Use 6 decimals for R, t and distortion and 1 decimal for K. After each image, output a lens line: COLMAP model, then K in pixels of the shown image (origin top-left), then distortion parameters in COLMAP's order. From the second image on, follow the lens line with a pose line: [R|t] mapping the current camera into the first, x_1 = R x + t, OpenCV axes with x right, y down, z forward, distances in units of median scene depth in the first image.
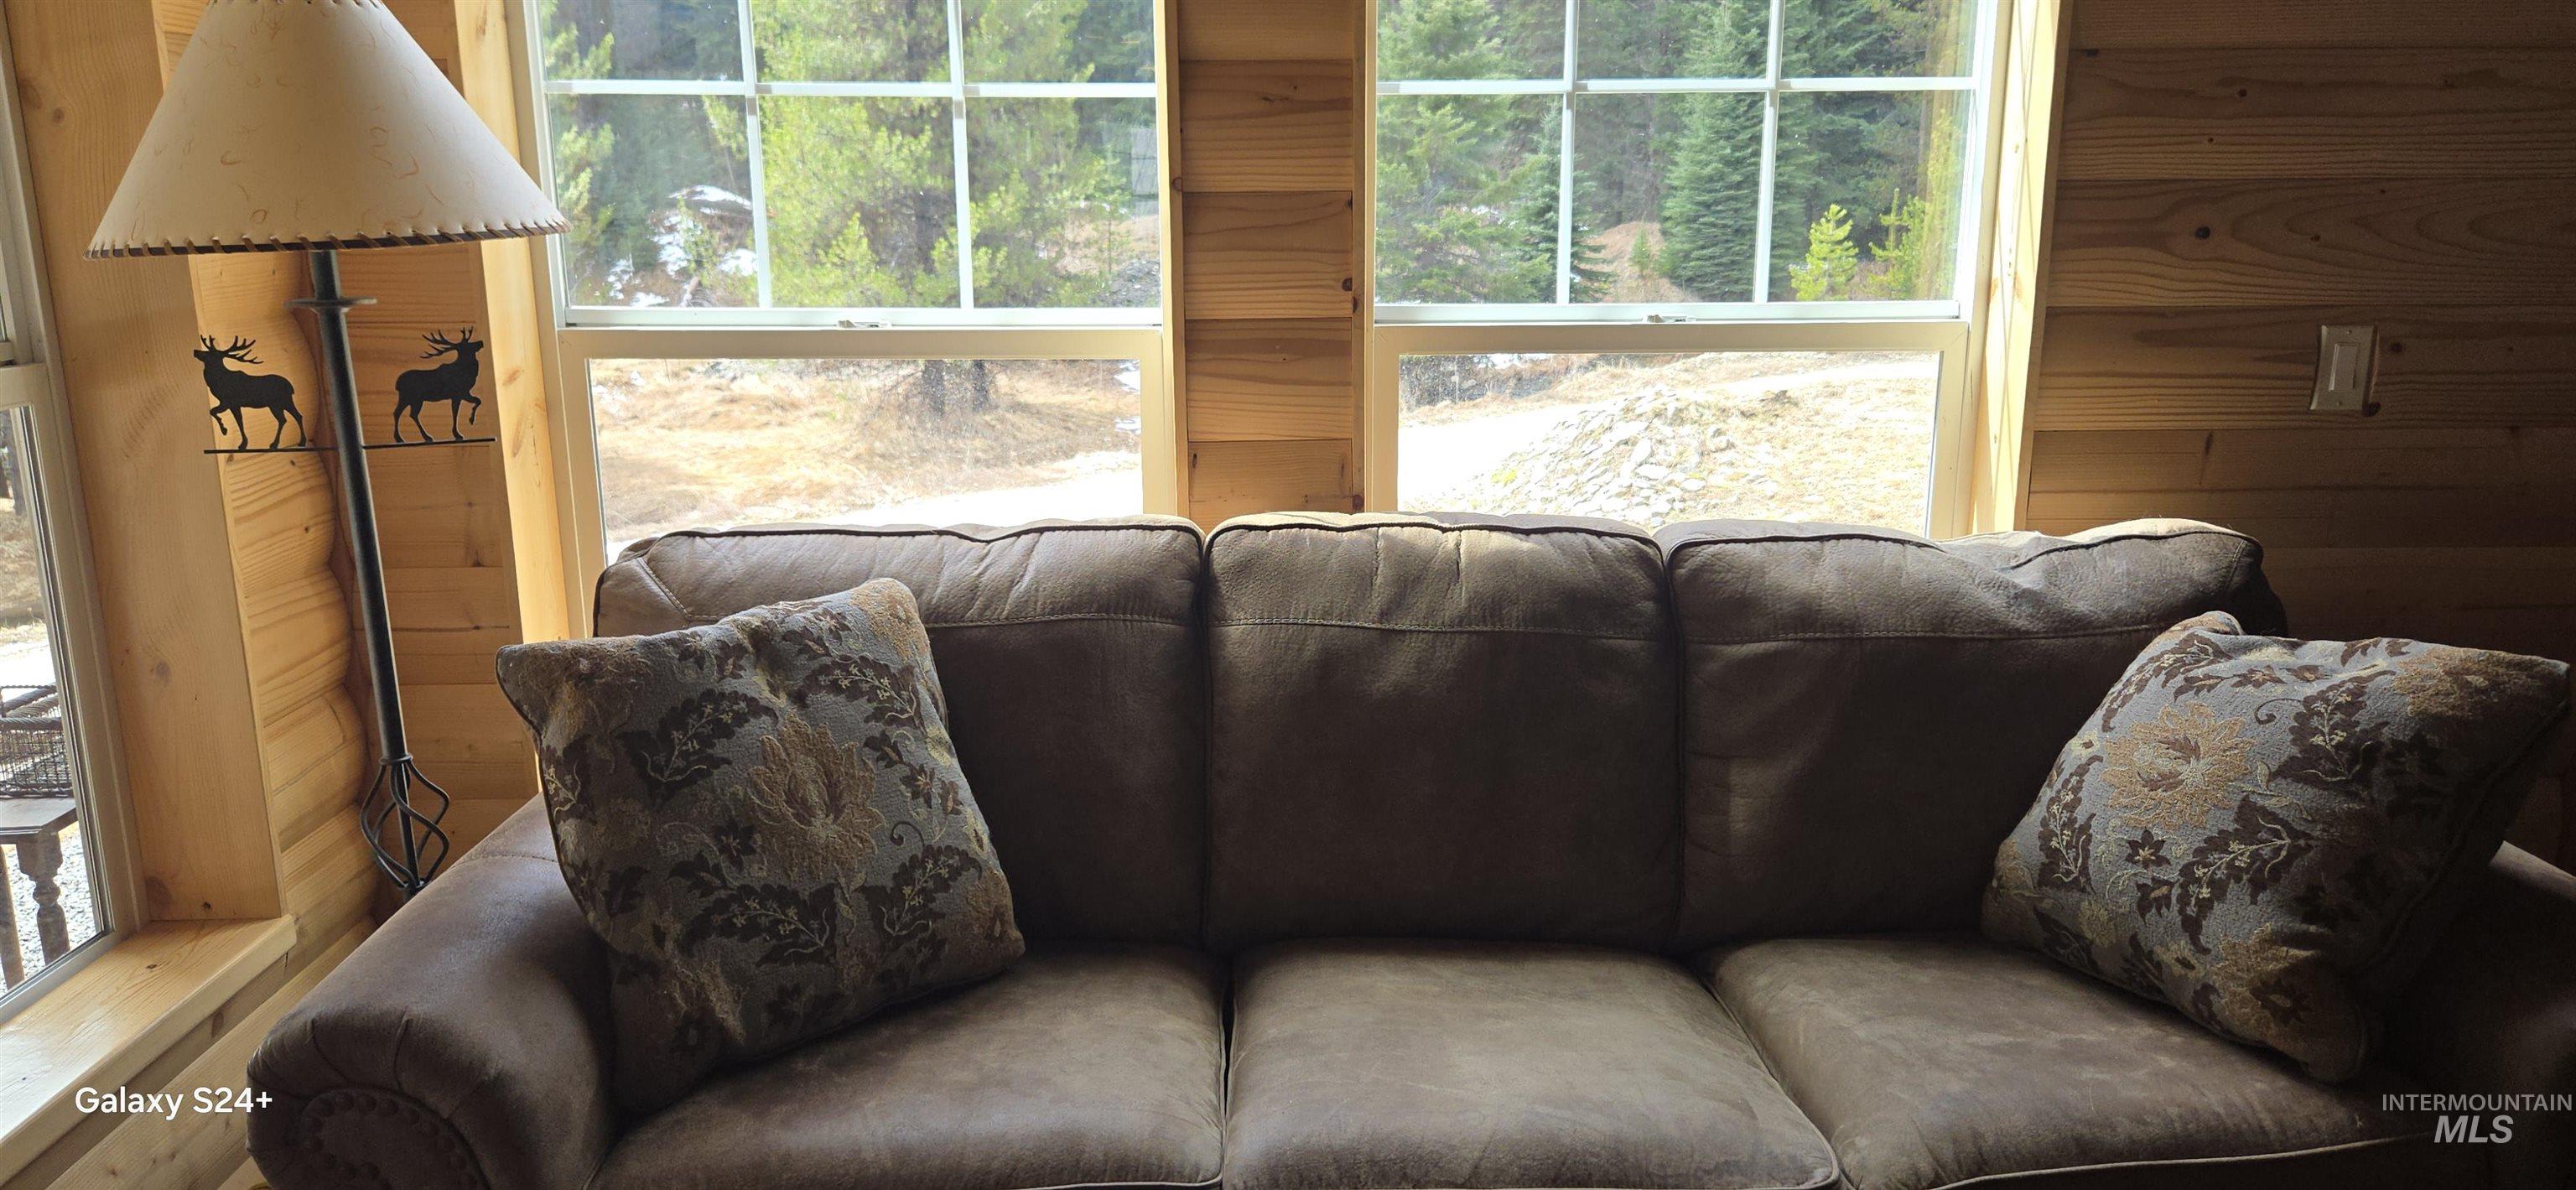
lens RADIAL K [[1679.2, 0, 1288.0], [0, 1679.2, 595.0], [0, 0, 1]] dist [0.072491, -0.062872]
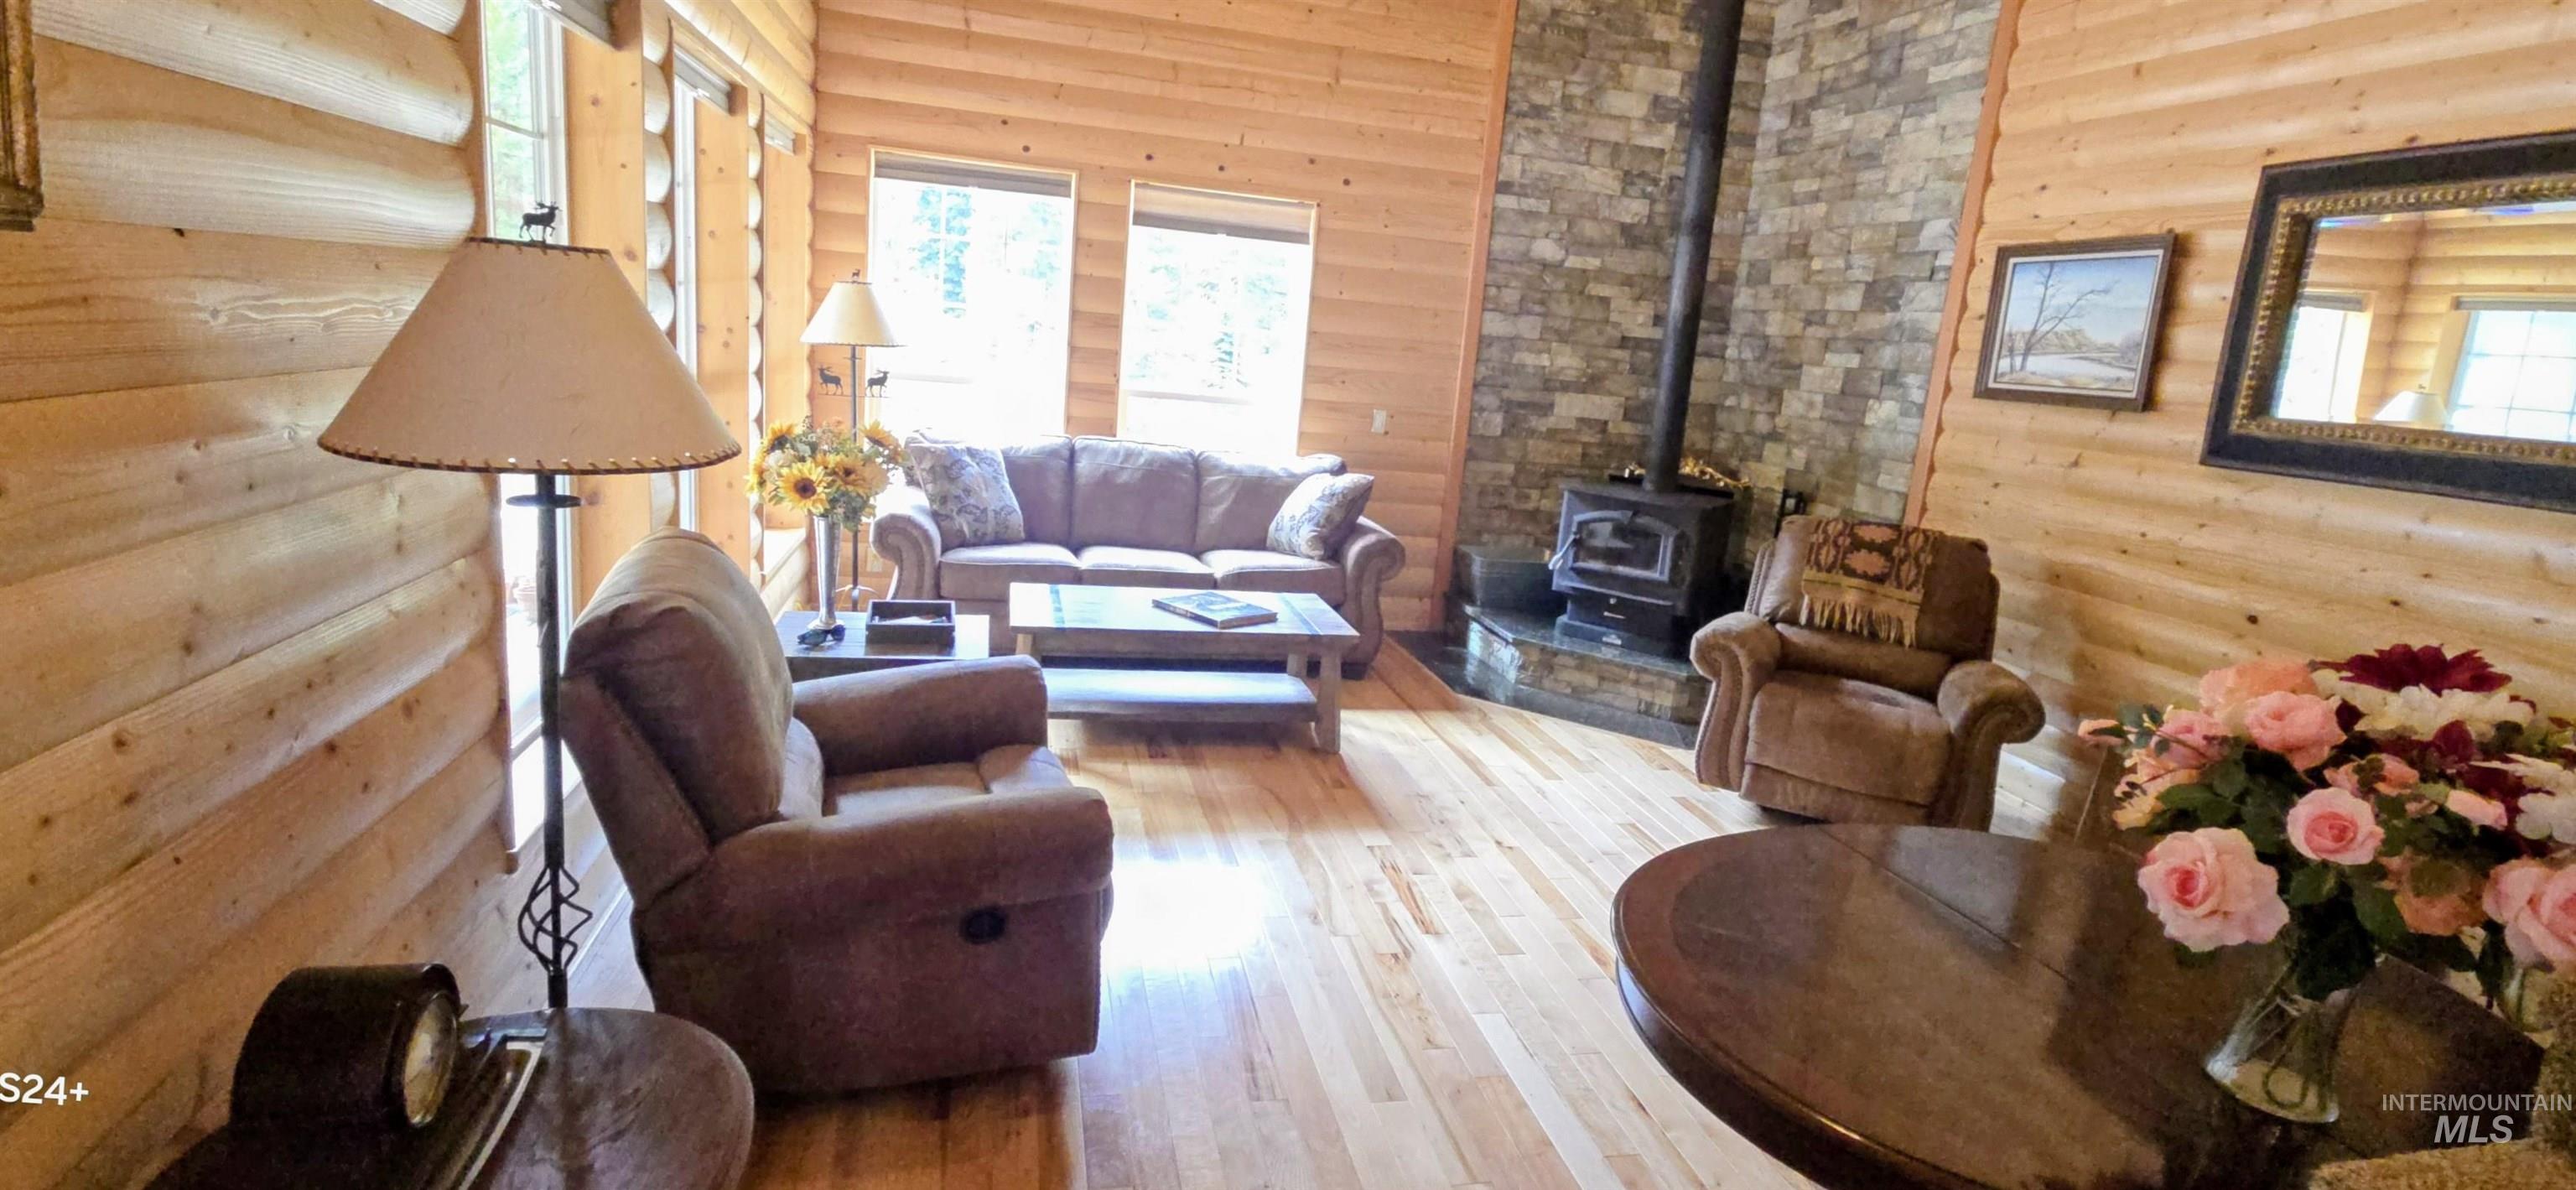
lens RADIAL K [[1043.7, 0, 1290.7], [0, 1043.7, 561.9], [0, 0, 1]] dist [0.021279, -0.012872]
pose [[0.973047, 0.044157, 0.226338, -0.096214], [-0.040797, 0.998977, -0.019503, 0.269315], [-0.226968, 0.009743, 0.973853, -1.402064]]
